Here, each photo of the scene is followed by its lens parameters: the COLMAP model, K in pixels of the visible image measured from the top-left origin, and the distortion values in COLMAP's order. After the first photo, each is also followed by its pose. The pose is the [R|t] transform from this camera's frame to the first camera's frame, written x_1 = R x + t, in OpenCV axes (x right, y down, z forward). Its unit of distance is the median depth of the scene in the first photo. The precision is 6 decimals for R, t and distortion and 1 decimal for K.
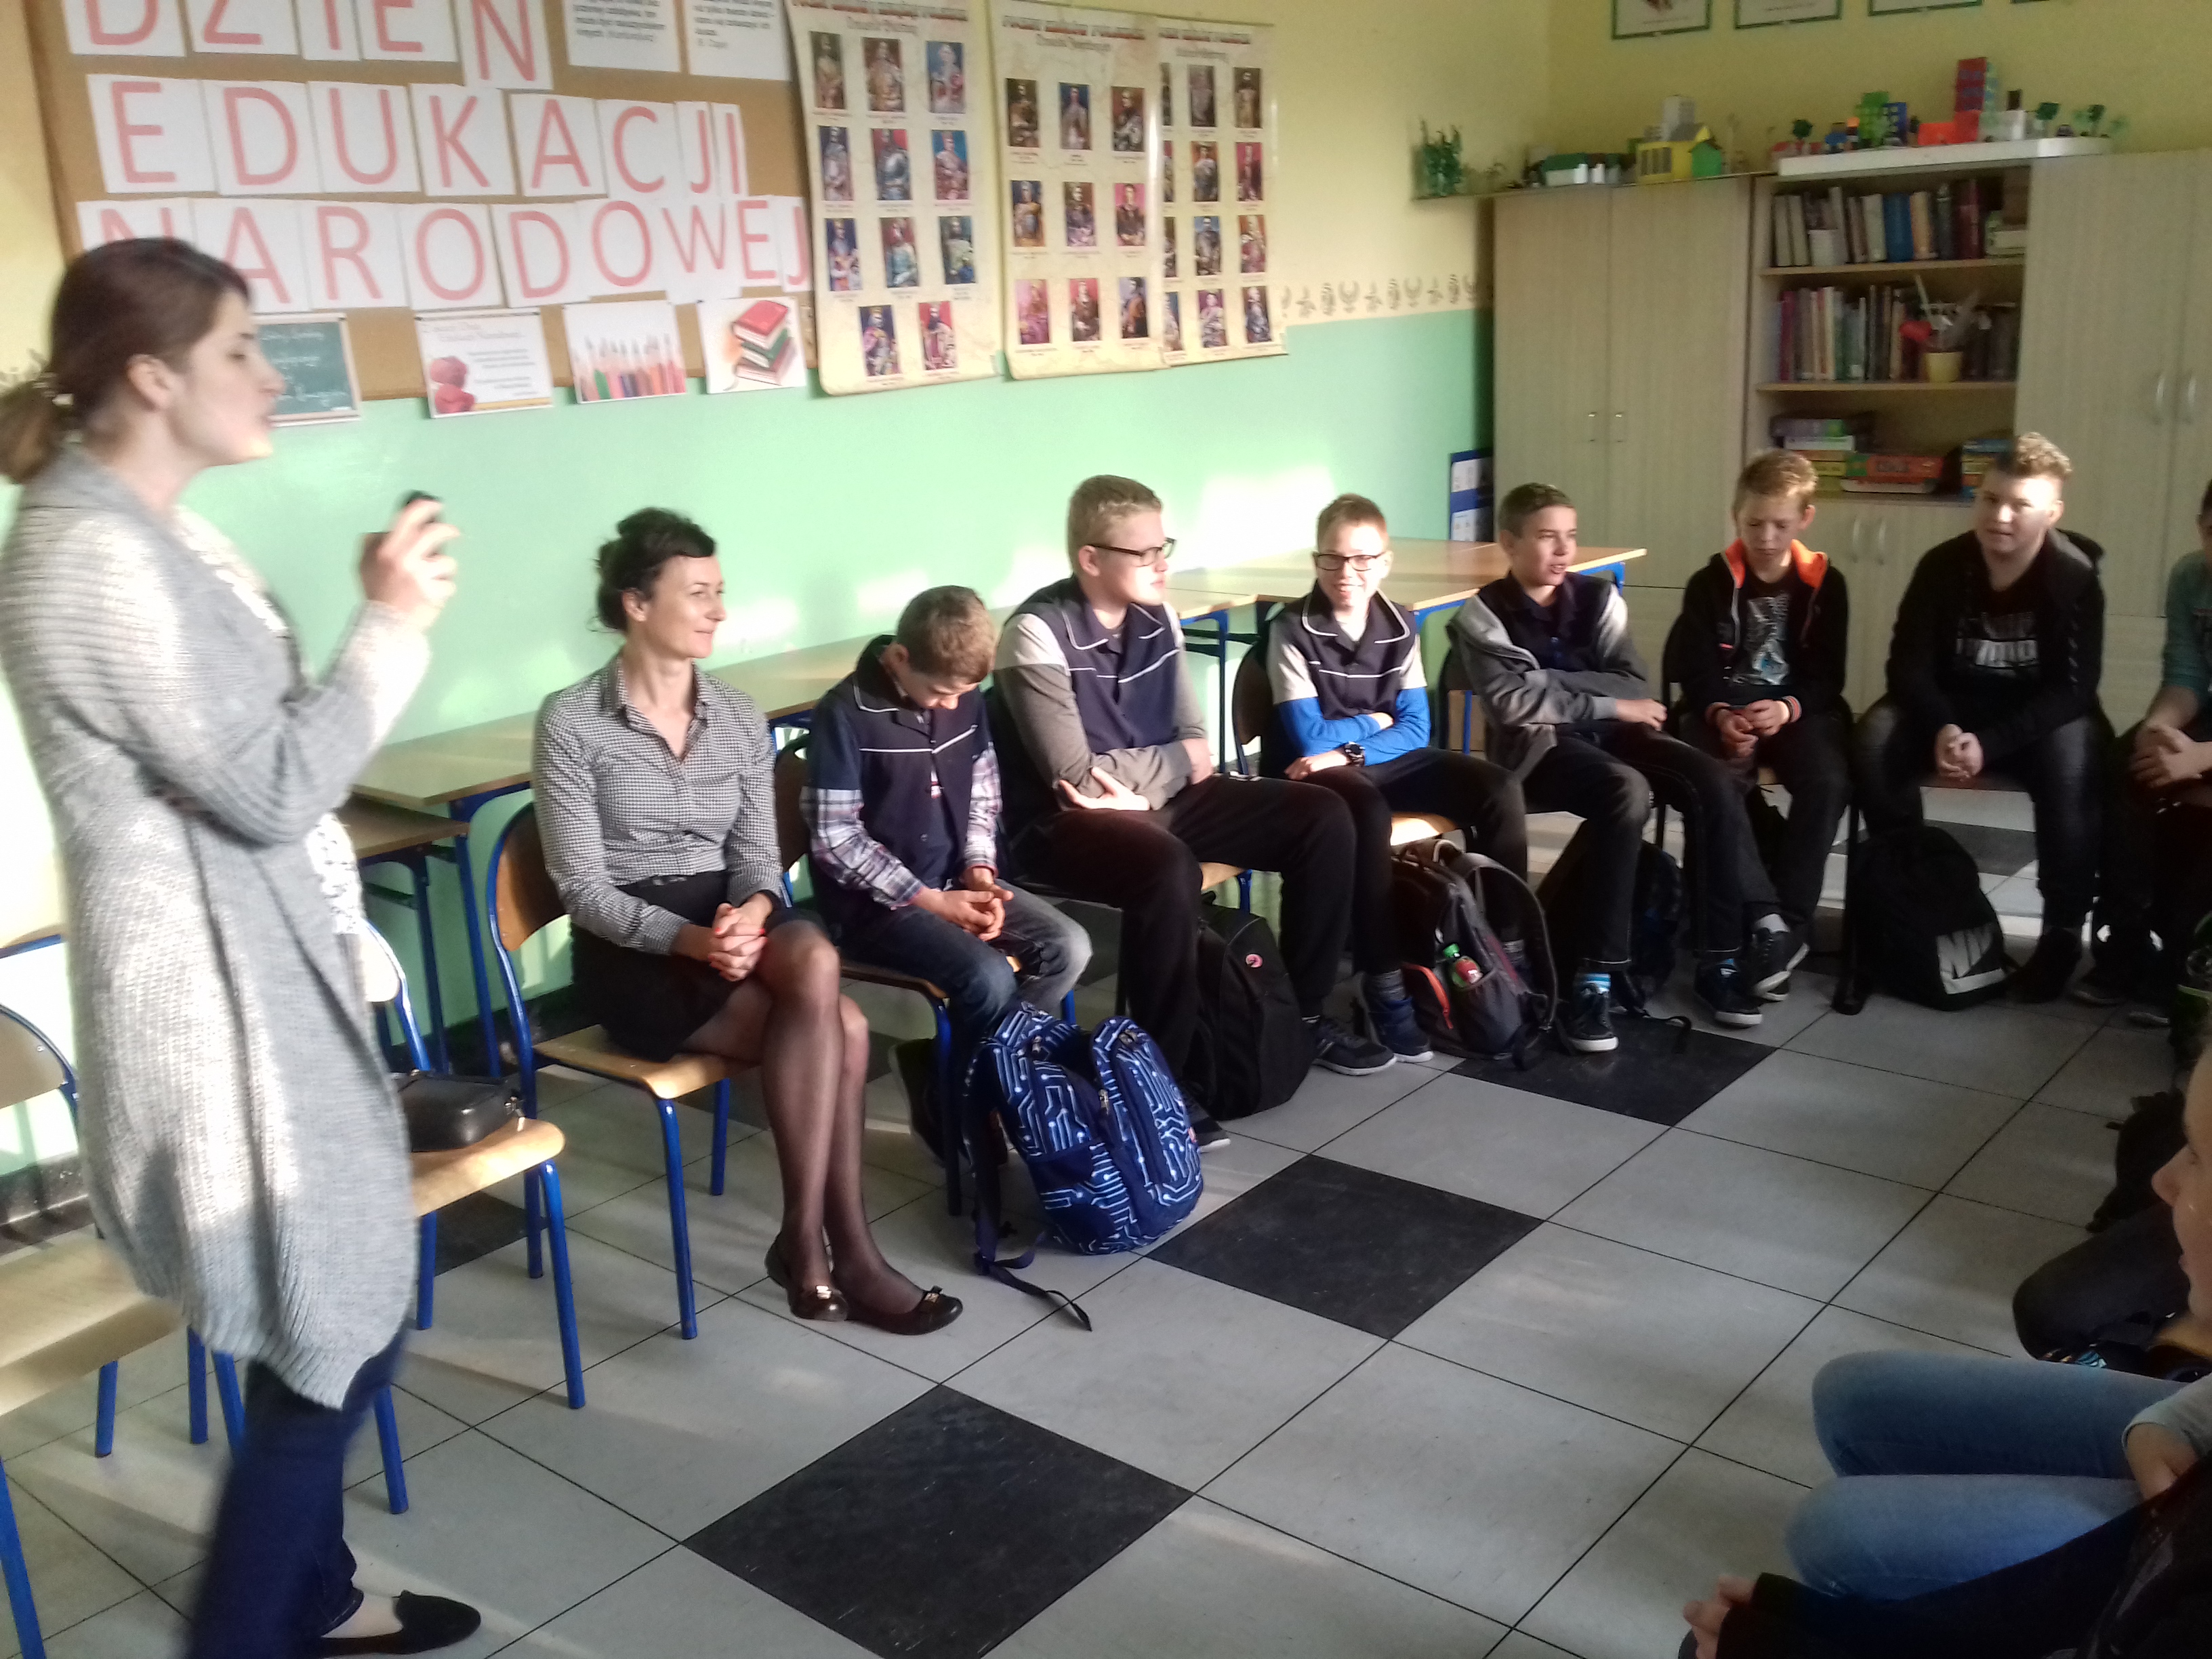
lens RADIAL K [[2040.4, 0, 1107.0], [0, 2040.4, 844.5], [0, 0, 1]] dist [0.104731, -0.203172]
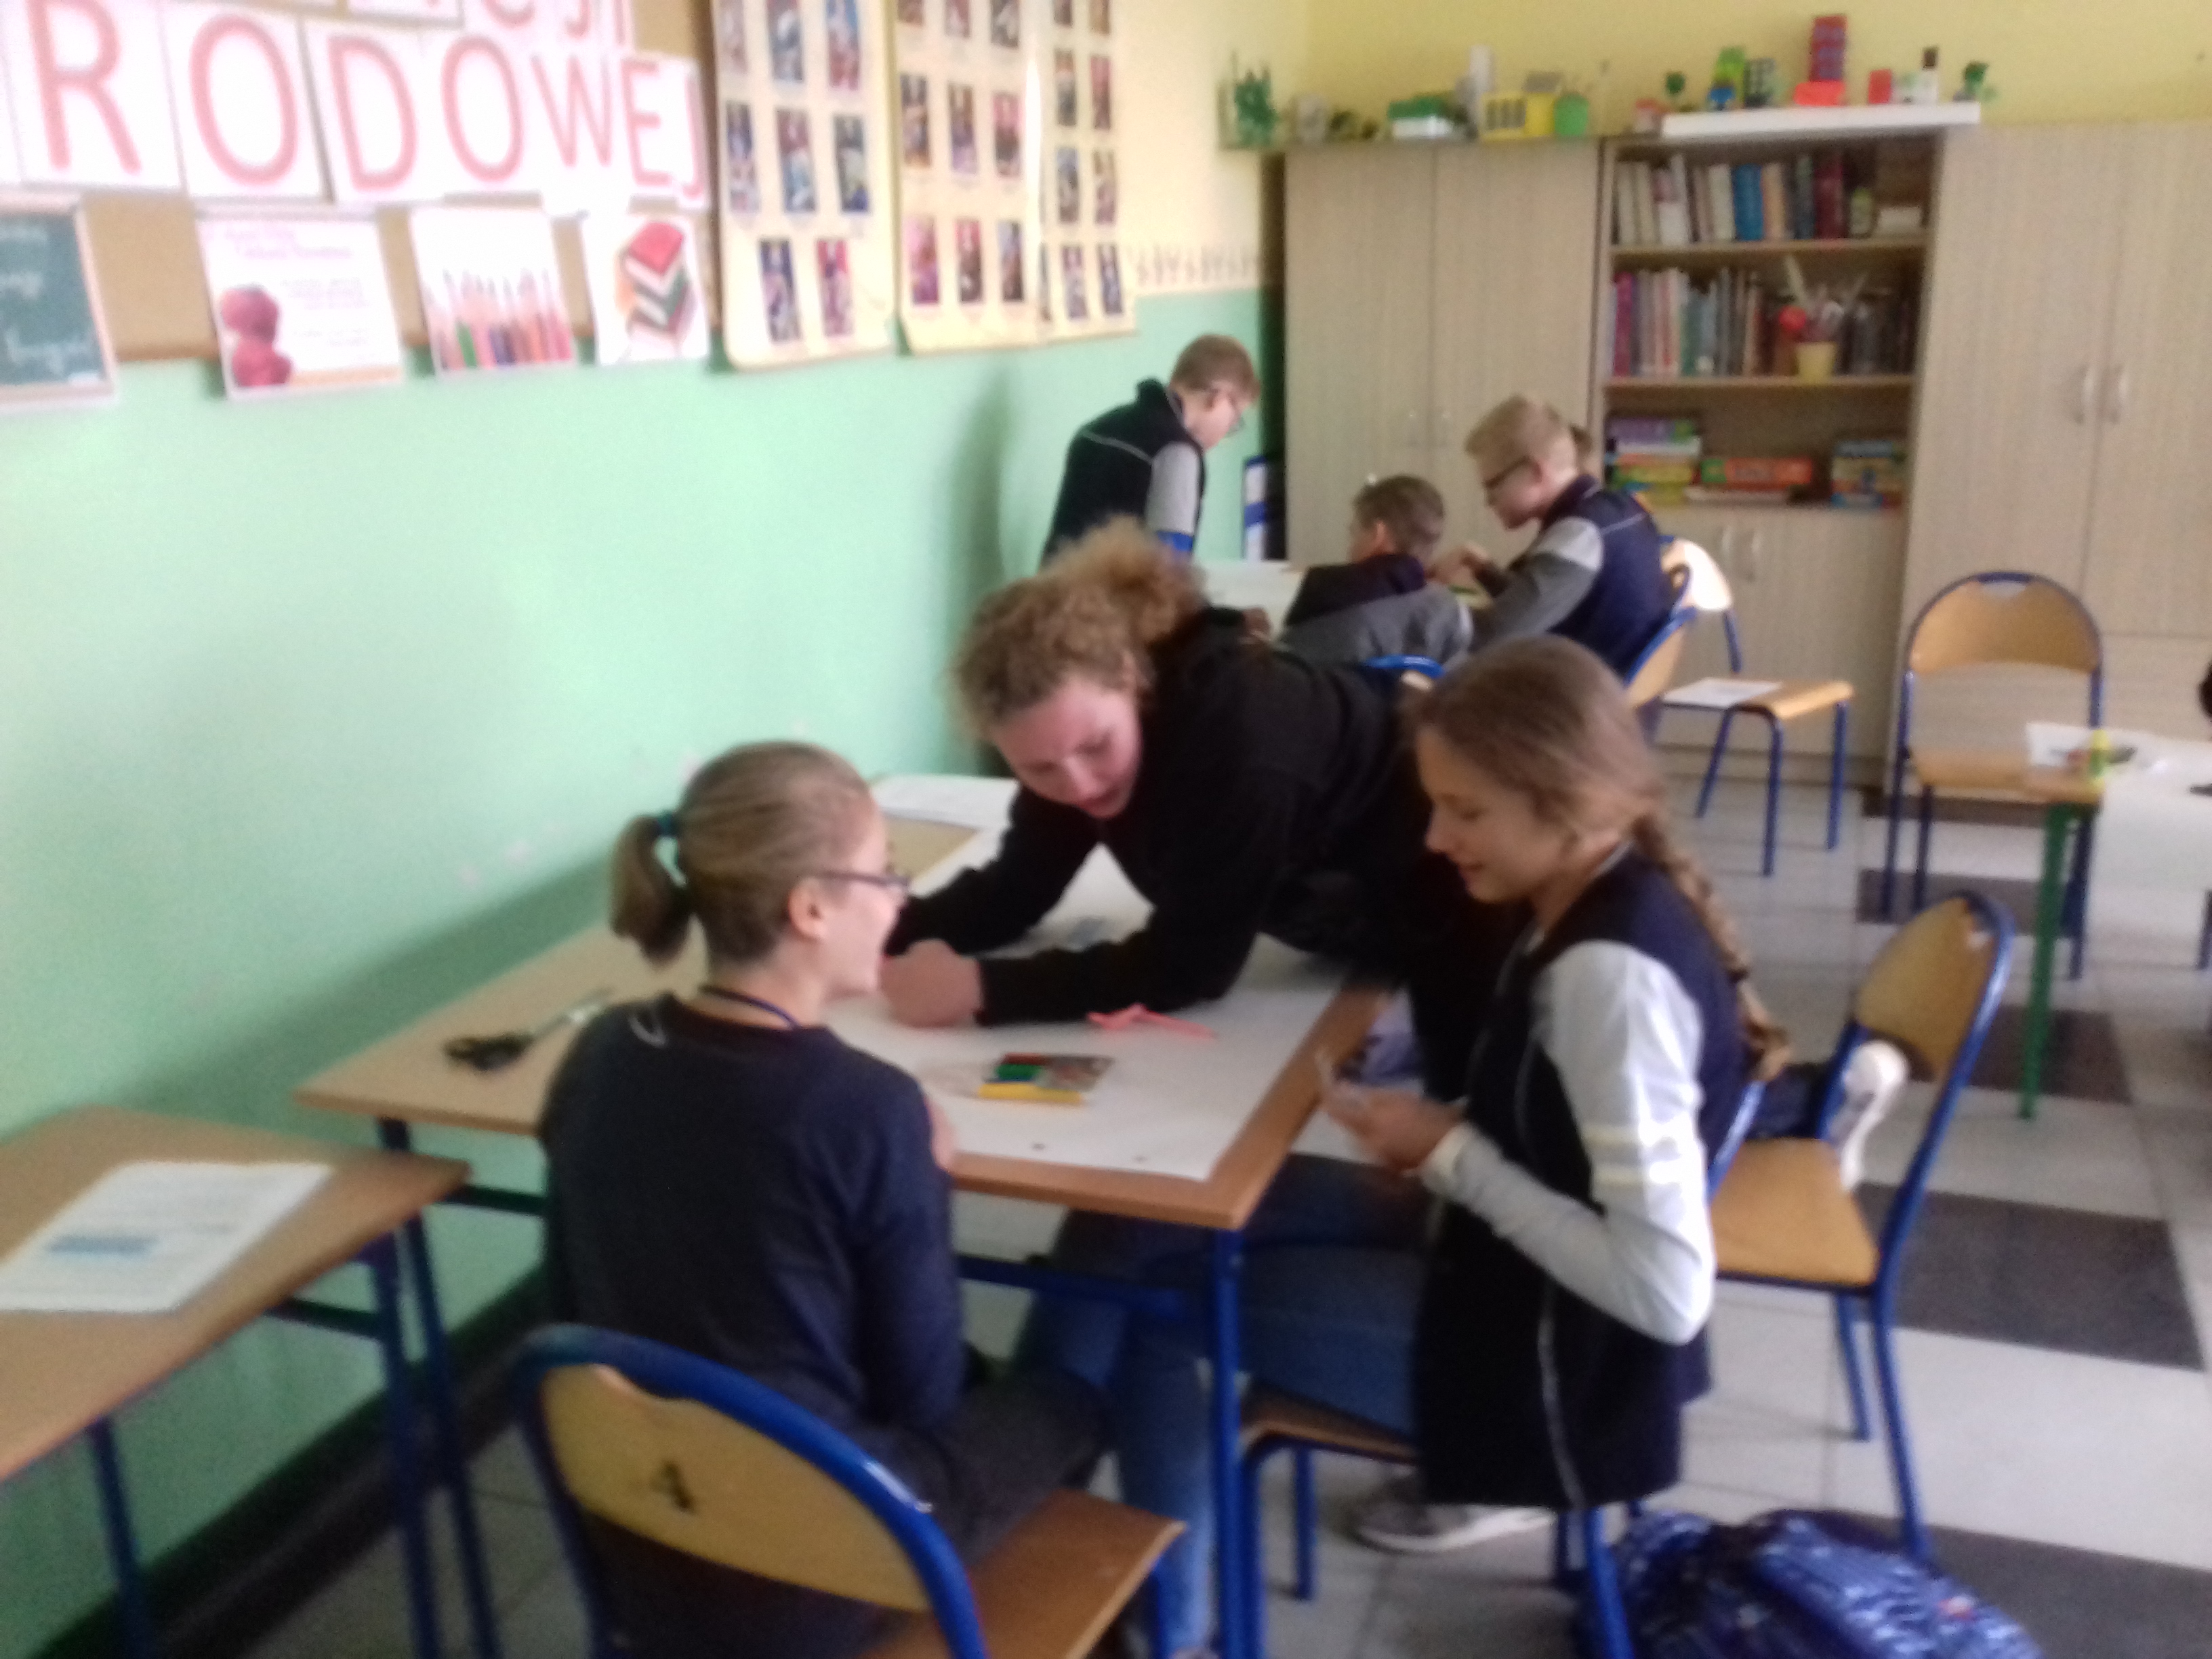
lens RADIAL K [[2038.3, 0, 1128.1], [0, 2038.3, 841.7], [0, 0, 1]] dist [0.094139, -0.174513]
pose [[0.937457, -0.067257, 0.341542, -0.247345], [0.068715, 0.997606, 0.007841, -0.063771], [-0.341252, 0.016118, 0.939834, 0.336335]]
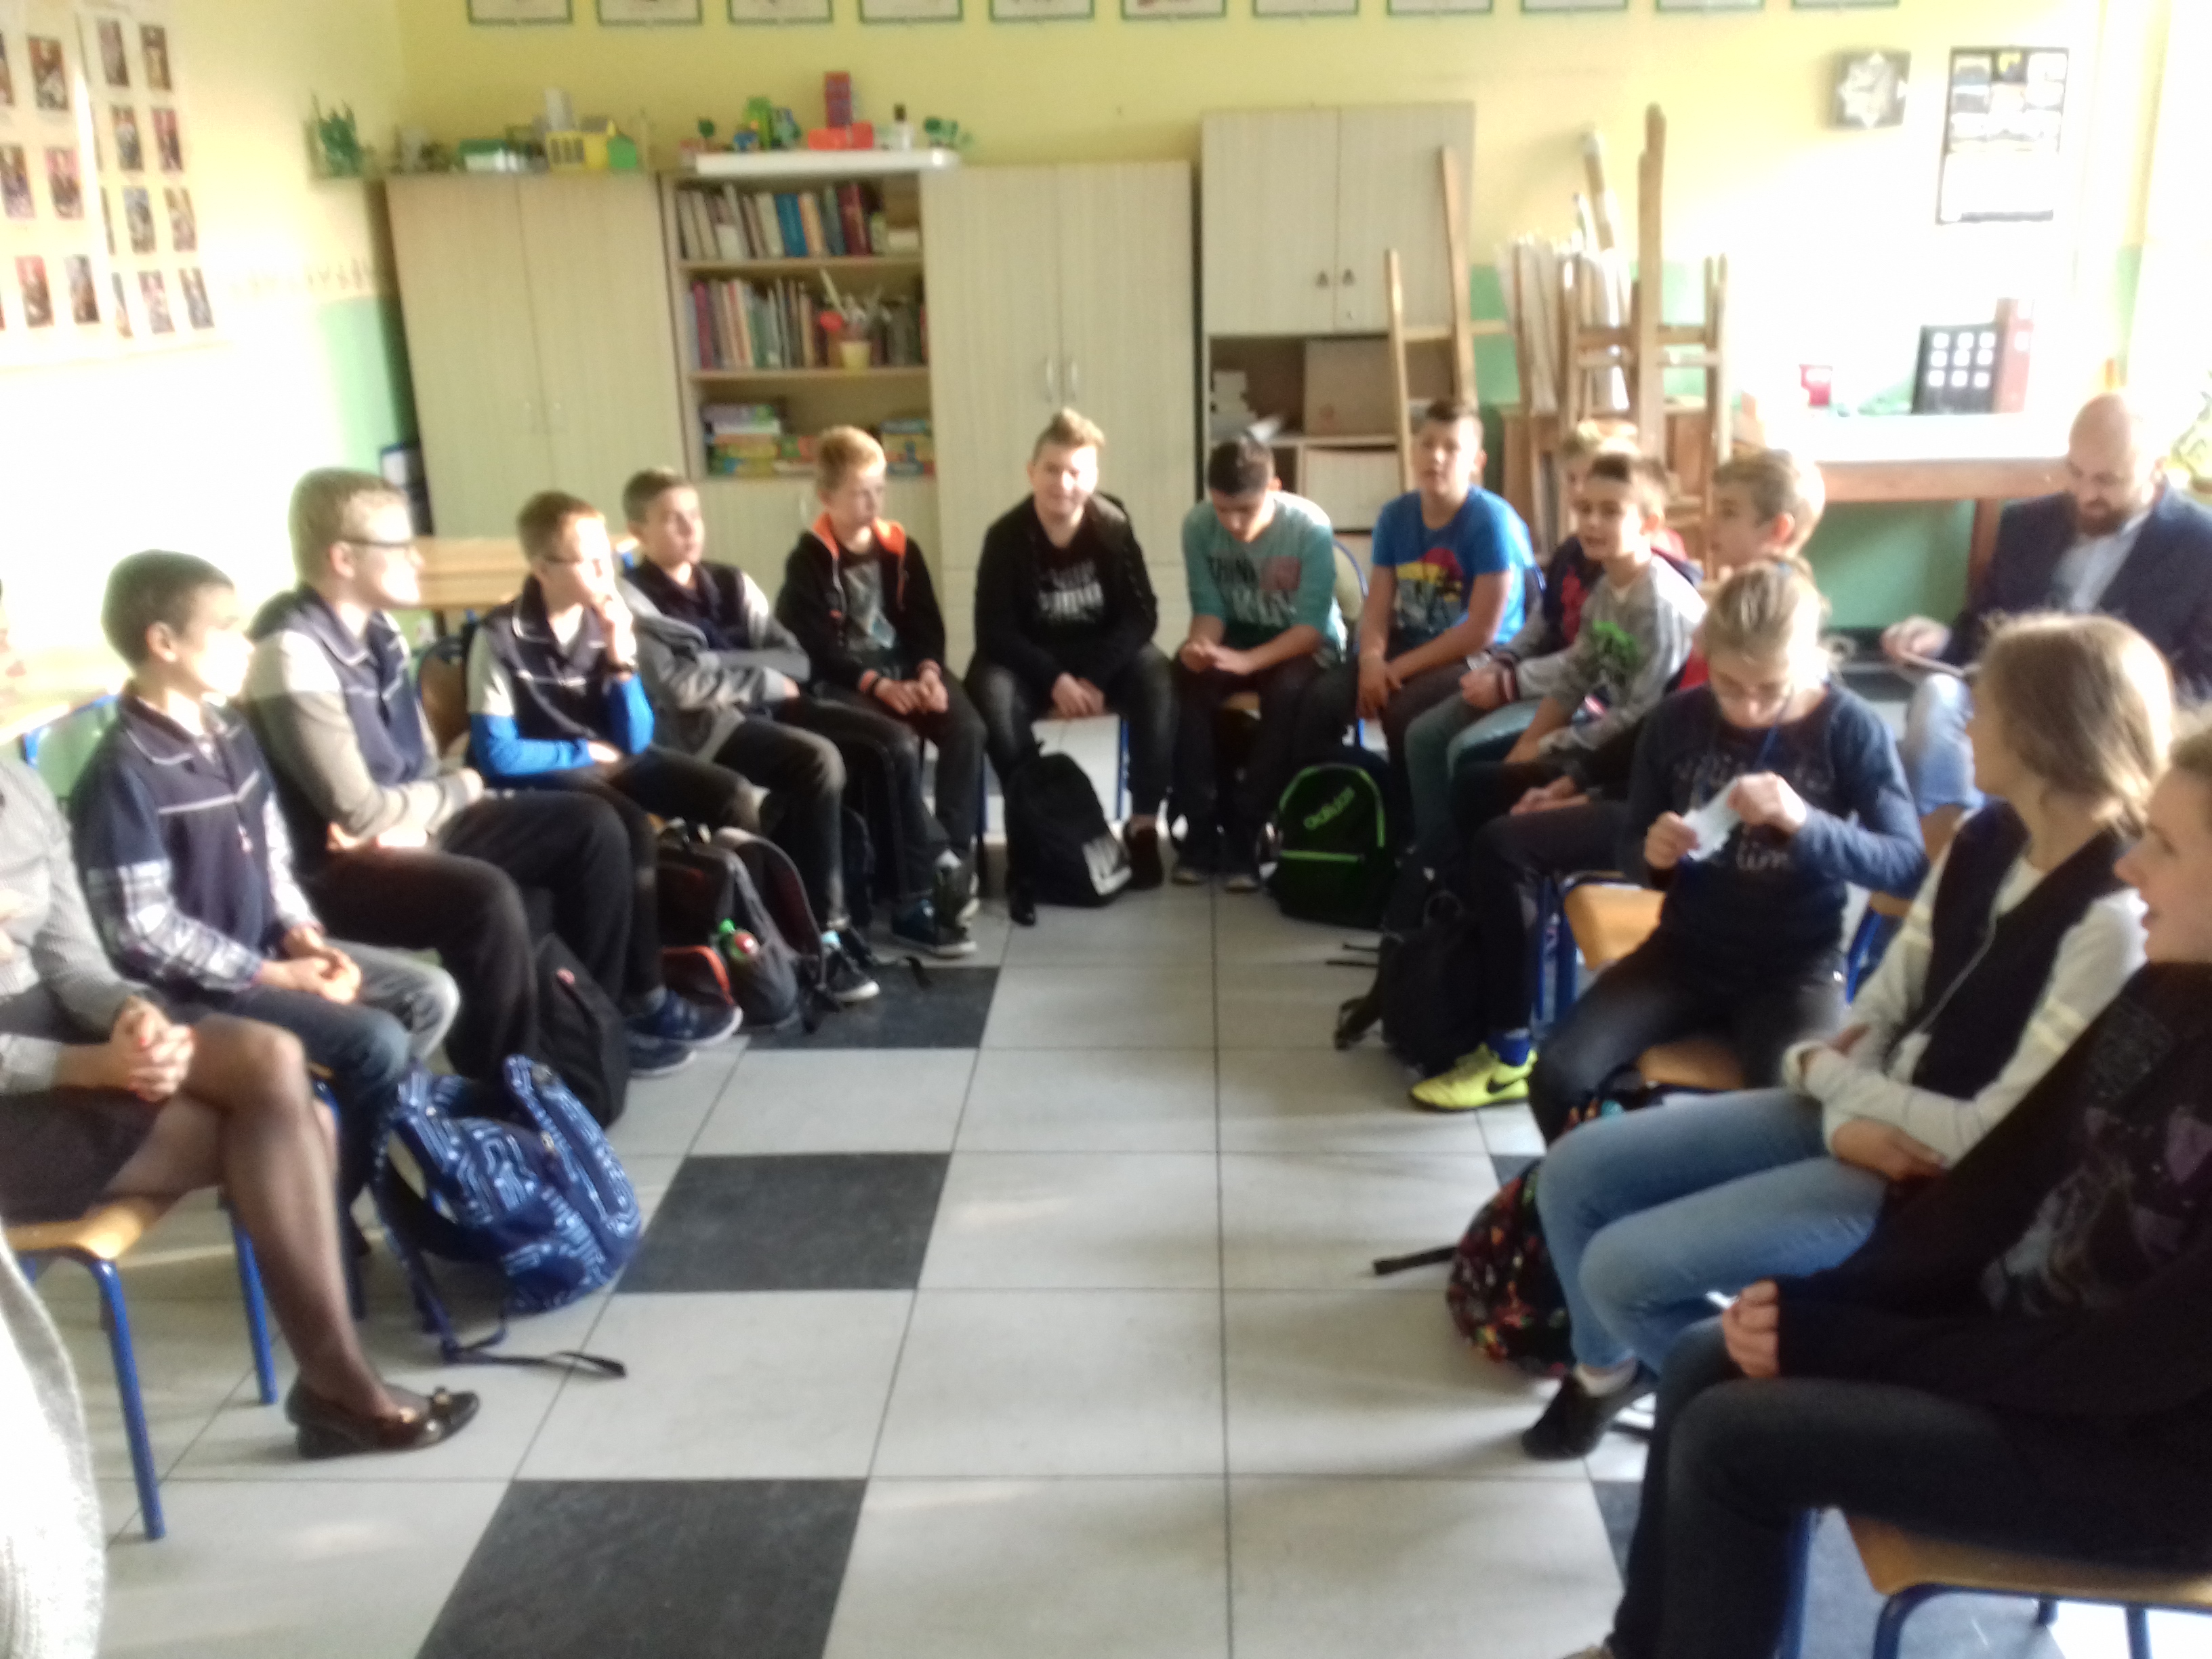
lens RADIAL K [[2038.3, 0, 1128.1], [0, 2038.3, 841.7], [0, 0, 1]] dist [0.094139, -0.174513]
pose [[0.785694, -0.153597, 0.599243, -0.226566], [0.152414, 0.986888, 0.053120, -0.012948], [-0.599545, 0.049597, 0.798803, 0.062602]]
